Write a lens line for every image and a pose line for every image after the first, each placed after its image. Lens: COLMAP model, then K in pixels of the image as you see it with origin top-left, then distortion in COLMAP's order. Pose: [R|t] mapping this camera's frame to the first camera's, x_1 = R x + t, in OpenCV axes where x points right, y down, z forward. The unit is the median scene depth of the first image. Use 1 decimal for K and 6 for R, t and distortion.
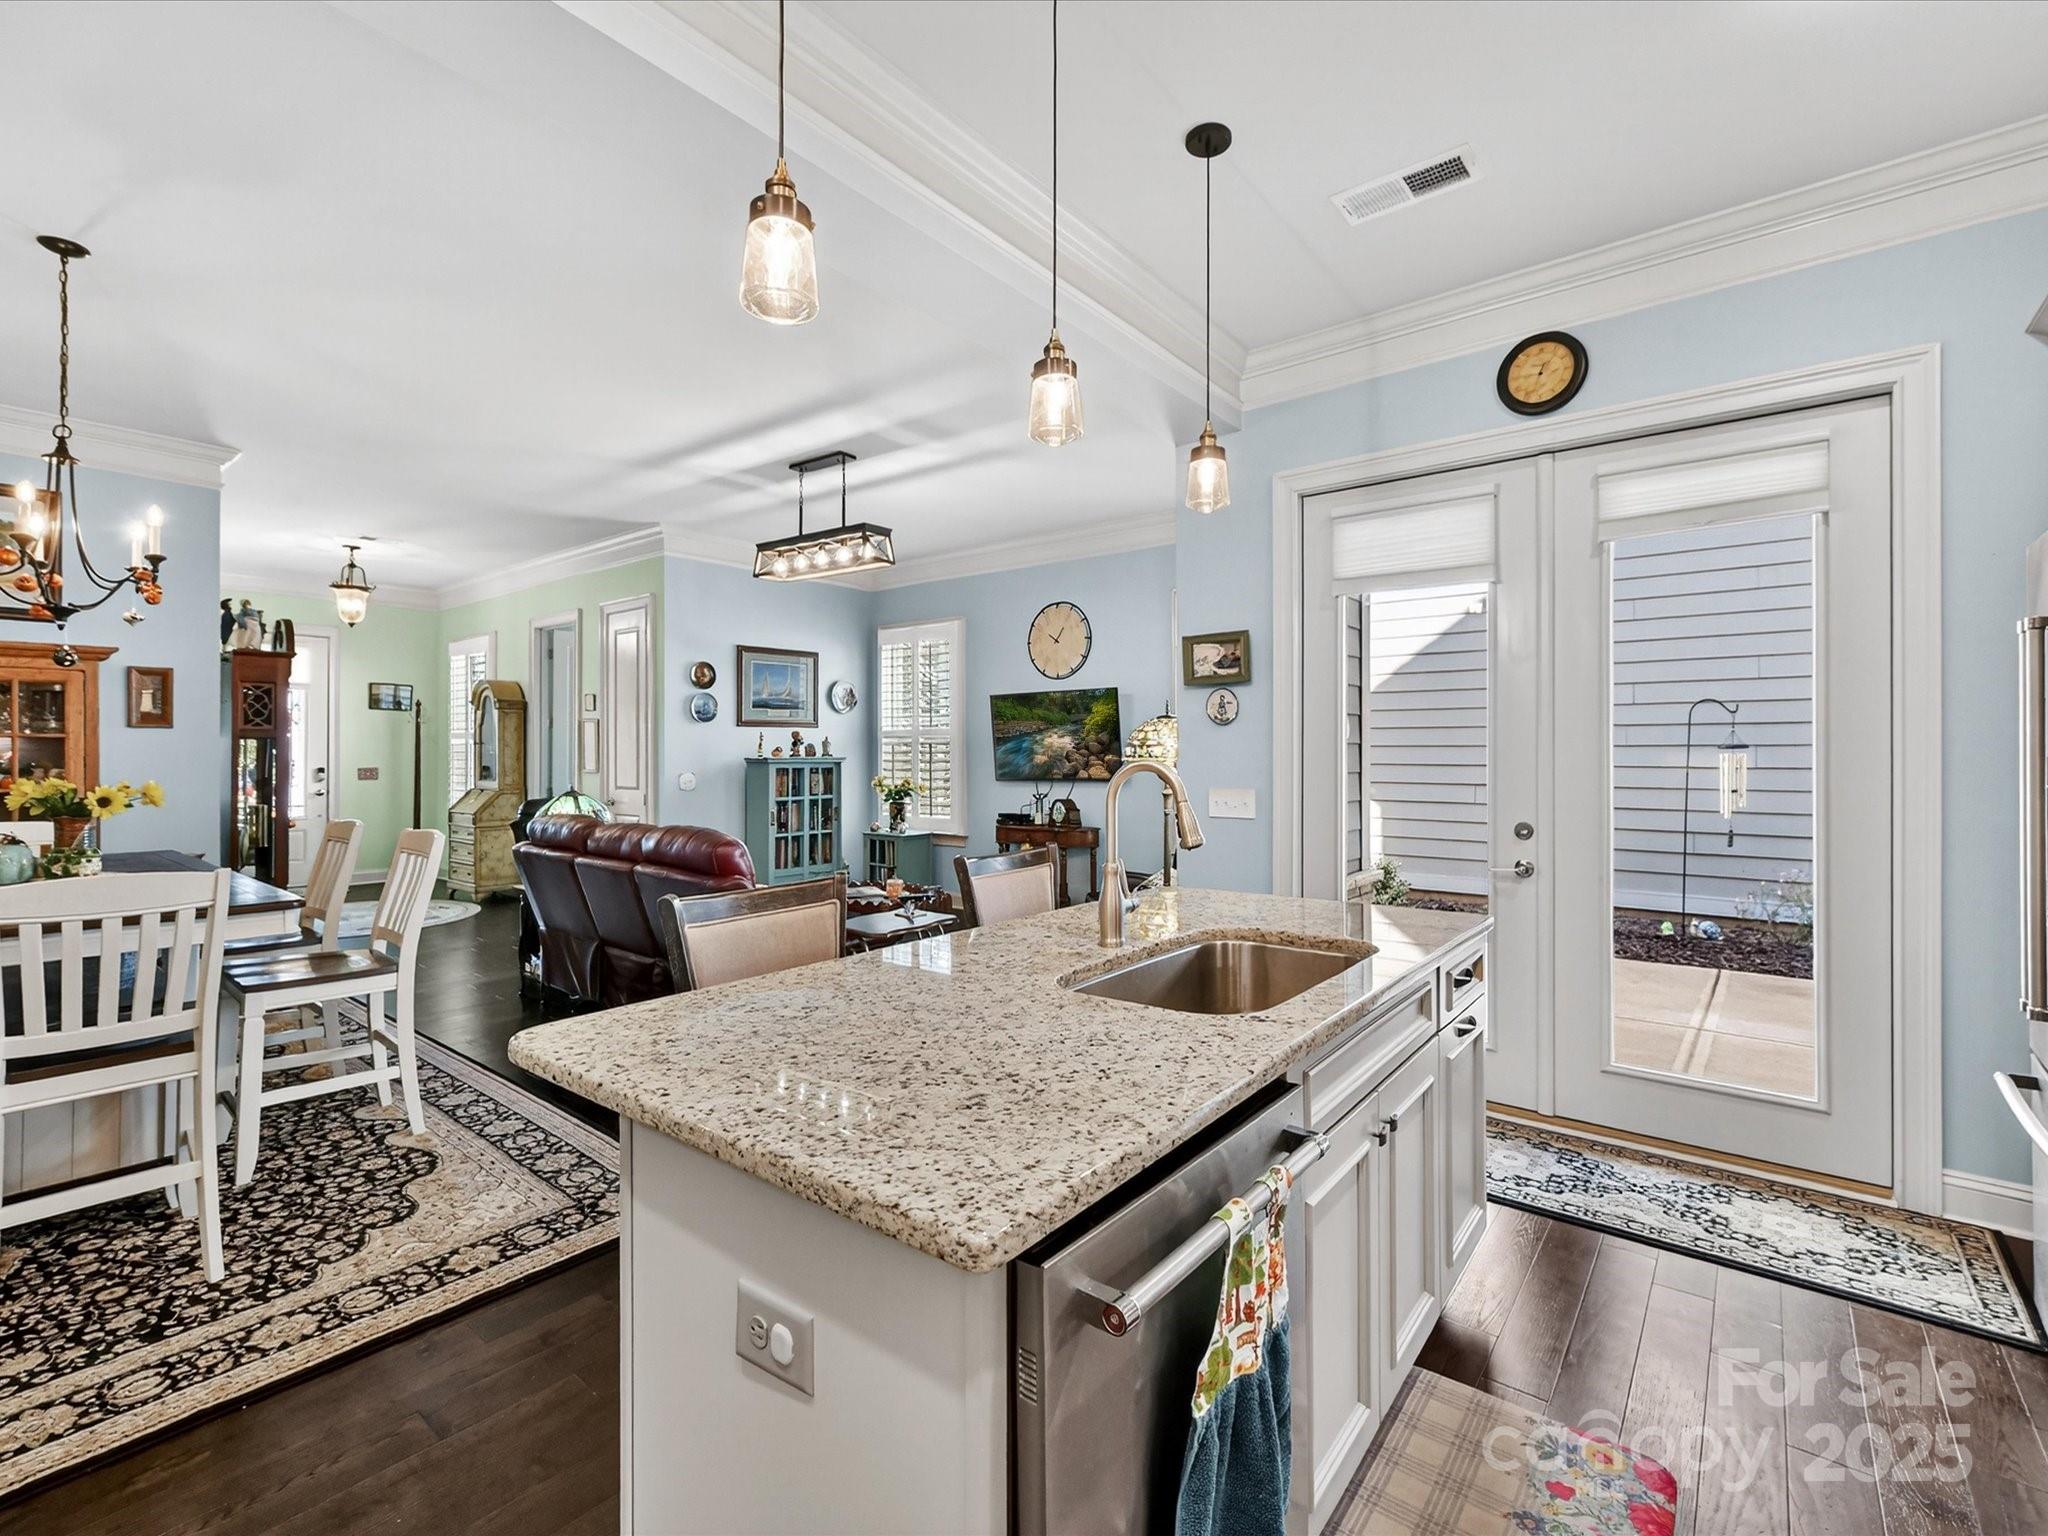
lens RADIAL K [[931.2, 0, 1038.3], [0, 931.2, 747.8], [0, 0, 1]] dist [-0.004051, 0.000803]
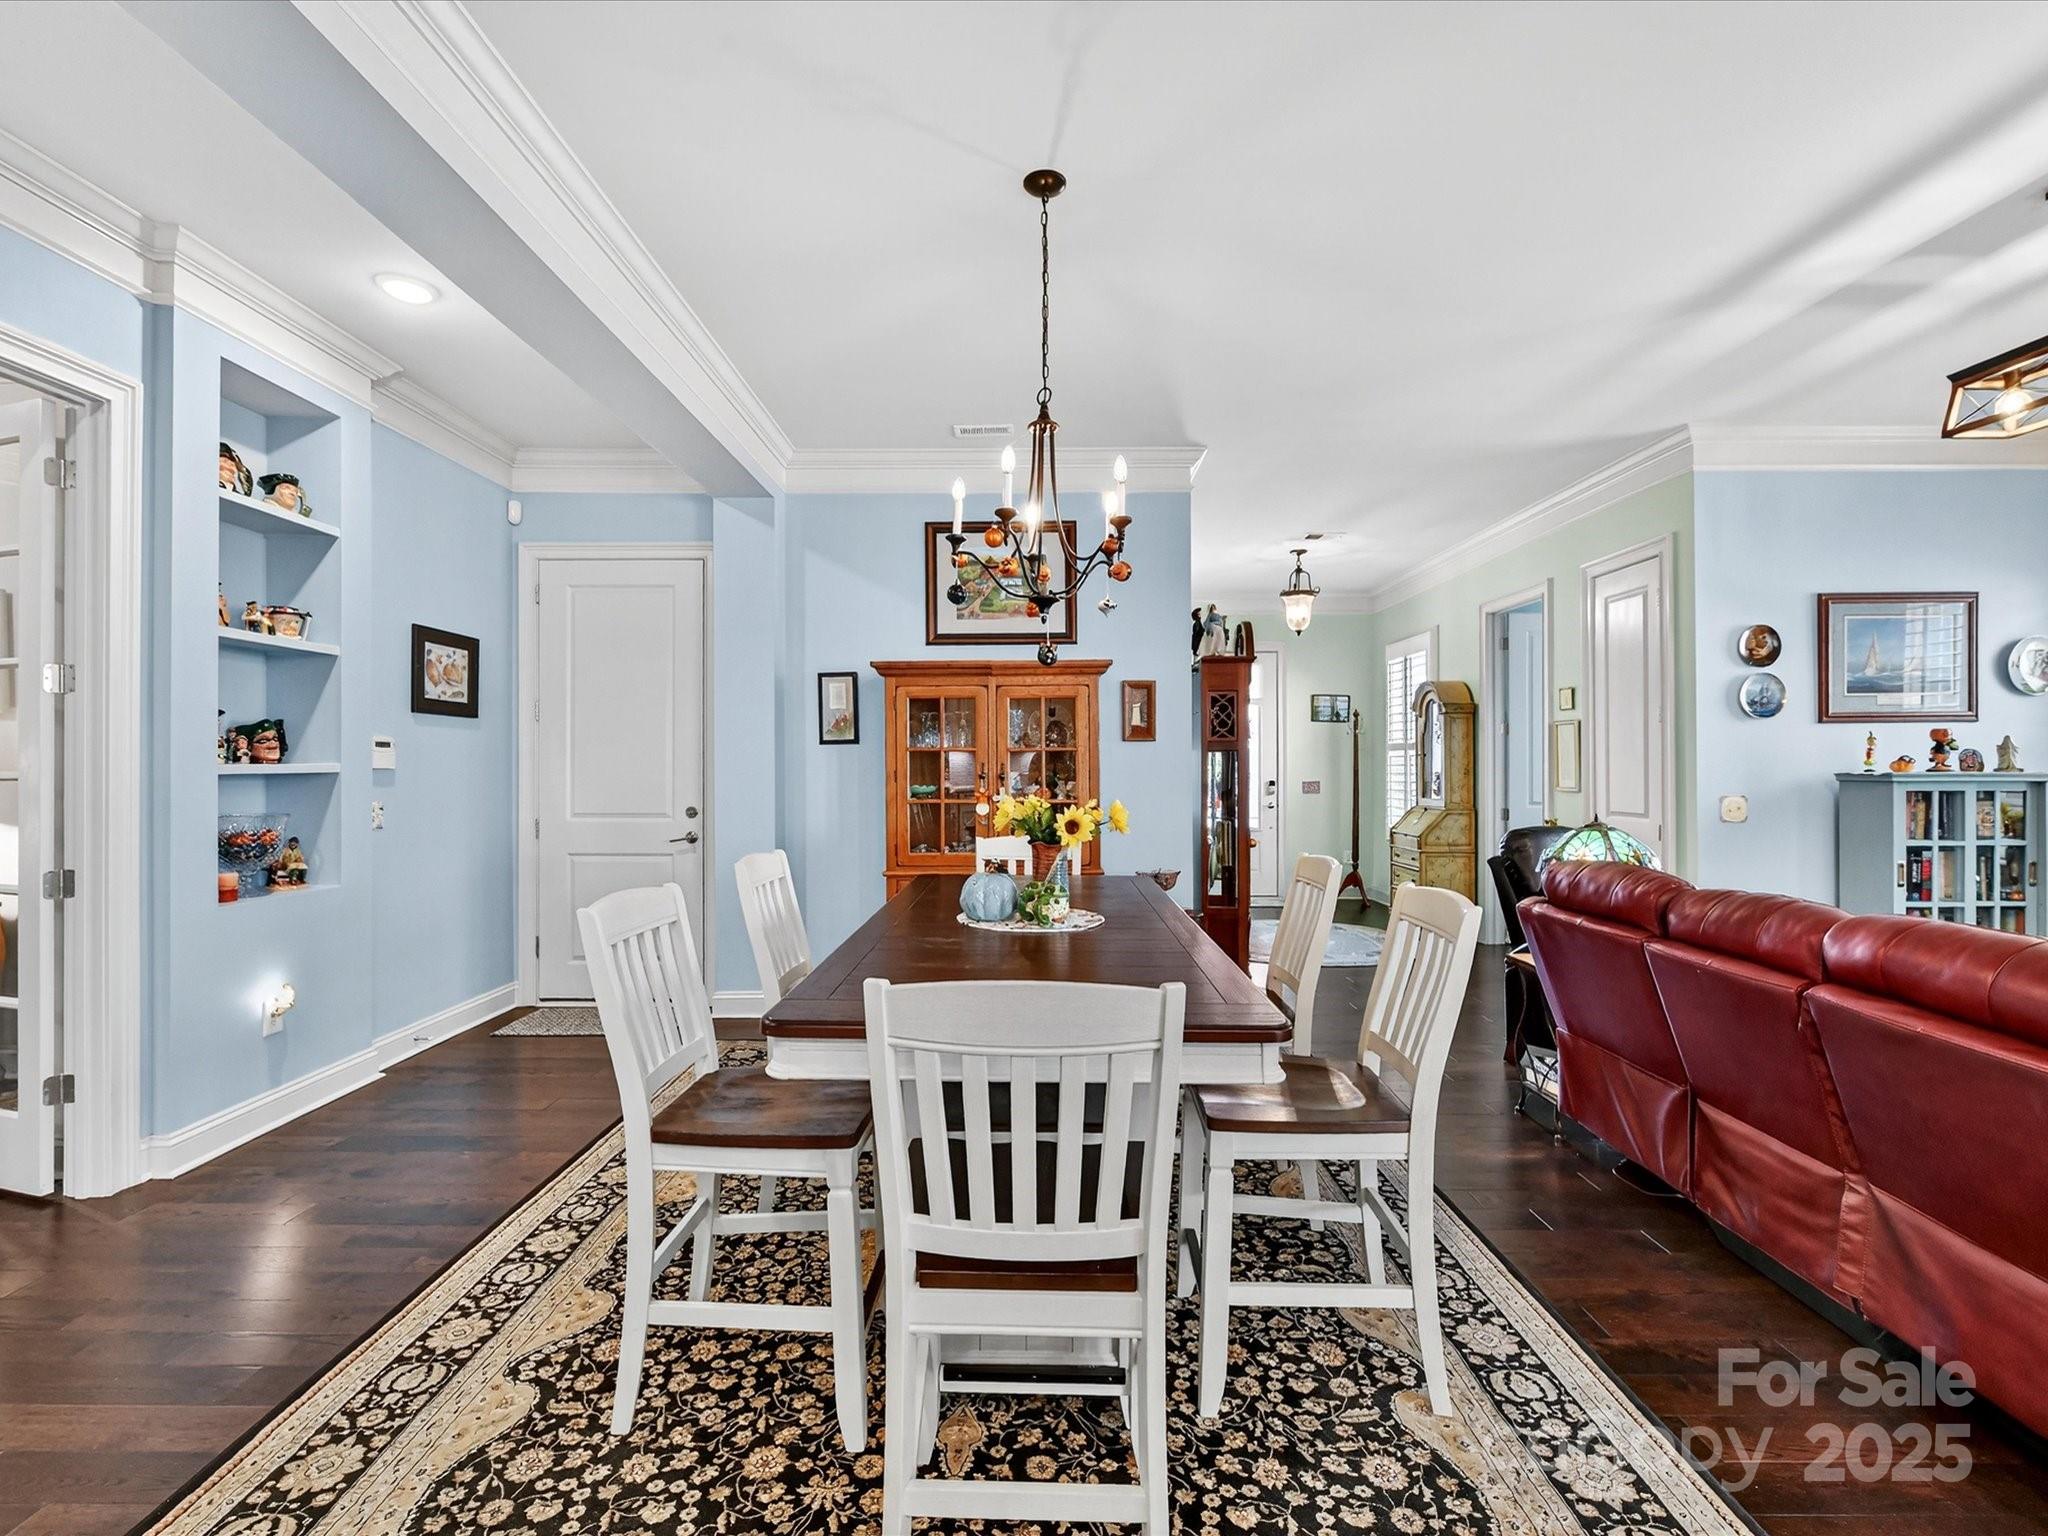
lens RADIAL K [[931.2, 0, 1029.5], [0, 931.2, 758.2], [0, 0, 1]] dist [-0.004051, 0.000803]
pose [[0.618596, -0.007676, -0.785672, -0.174679], [0.004958, 0.999971, -0.005866, 0.001962], [0.785694, -0.000267, 0.618615, 0.207866]]
